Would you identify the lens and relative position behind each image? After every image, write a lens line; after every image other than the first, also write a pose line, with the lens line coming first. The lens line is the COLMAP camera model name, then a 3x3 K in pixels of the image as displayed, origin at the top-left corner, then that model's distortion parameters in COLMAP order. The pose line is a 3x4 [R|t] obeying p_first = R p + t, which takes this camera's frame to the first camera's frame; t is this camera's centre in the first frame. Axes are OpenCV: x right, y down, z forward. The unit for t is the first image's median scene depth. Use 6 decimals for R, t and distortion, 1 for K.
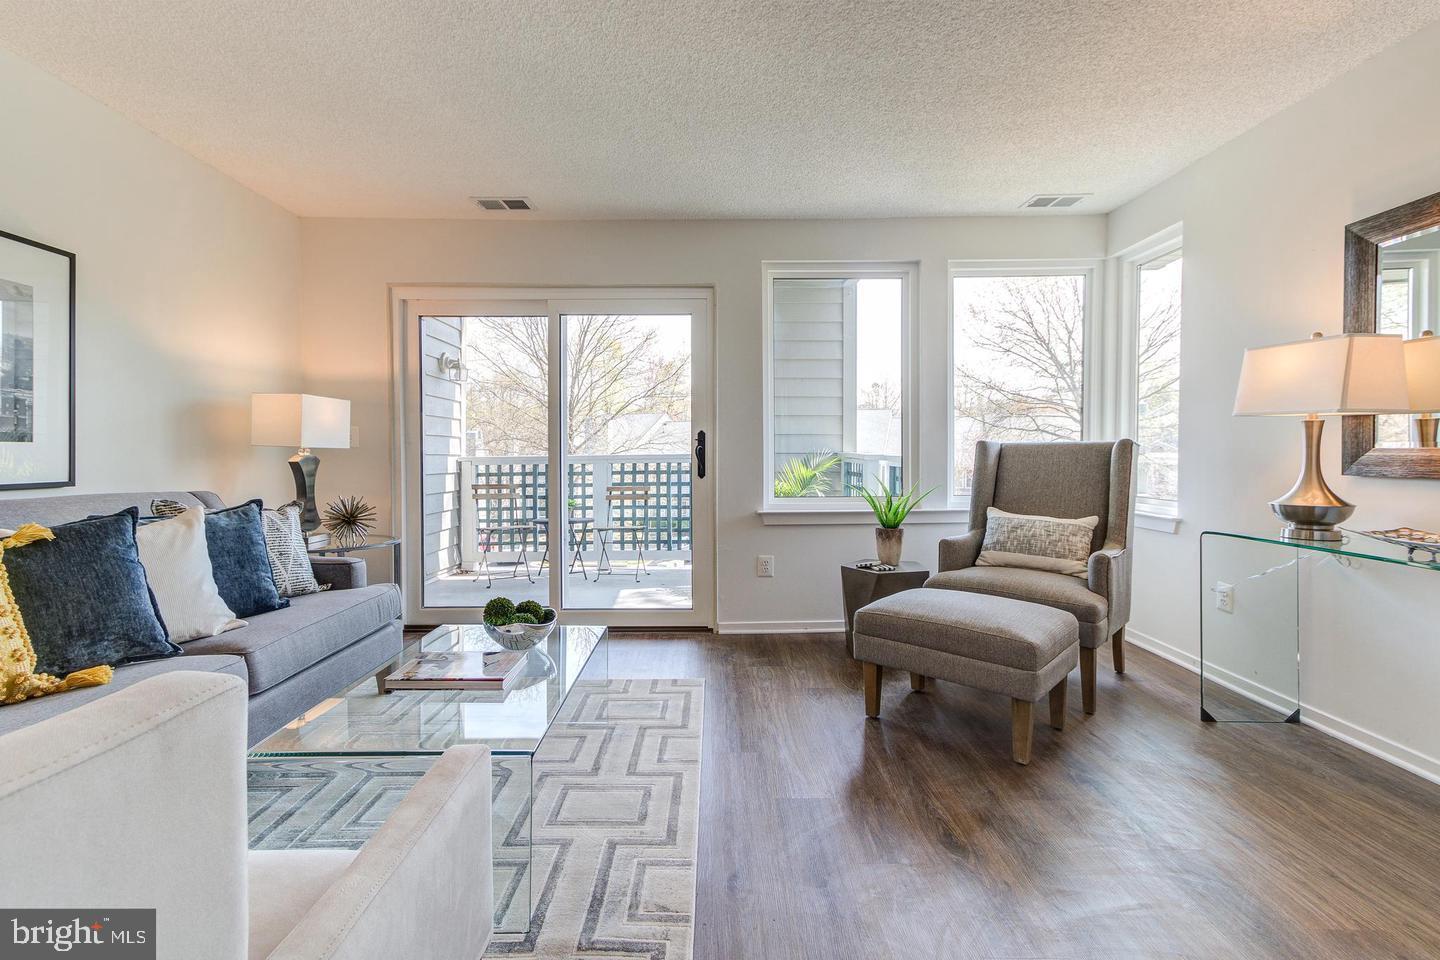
lens RADIAL K [[684.6, 0, 712.3], [0, 684.6, 476.9], [0, 0, 1]] dist [0.023132, 0.002475]
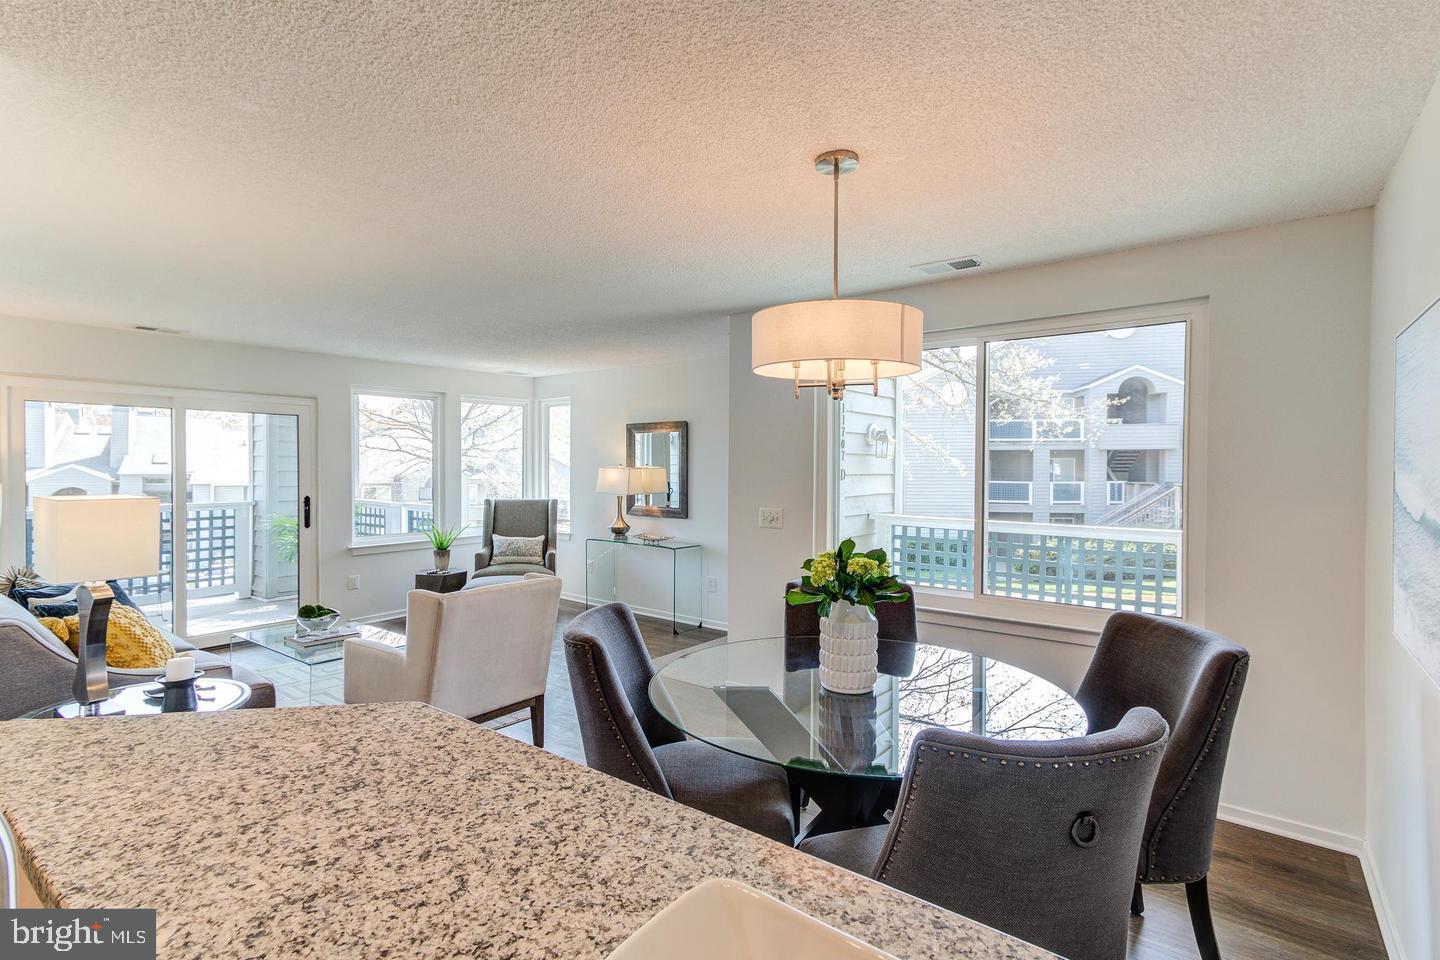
lens RADIAL K [[684.6, 0, 718.3], [0, 684.6, 478.1], [0, 0, 1]] dist [0.023132, 0.002475]
pose [[0.606131, -0.009760, 0.795305, -0.792980], [0.012312, 0.999920, 0.002888, -0.118148], [-0.795269, 0.008041, 0.606203, -0.714253]]
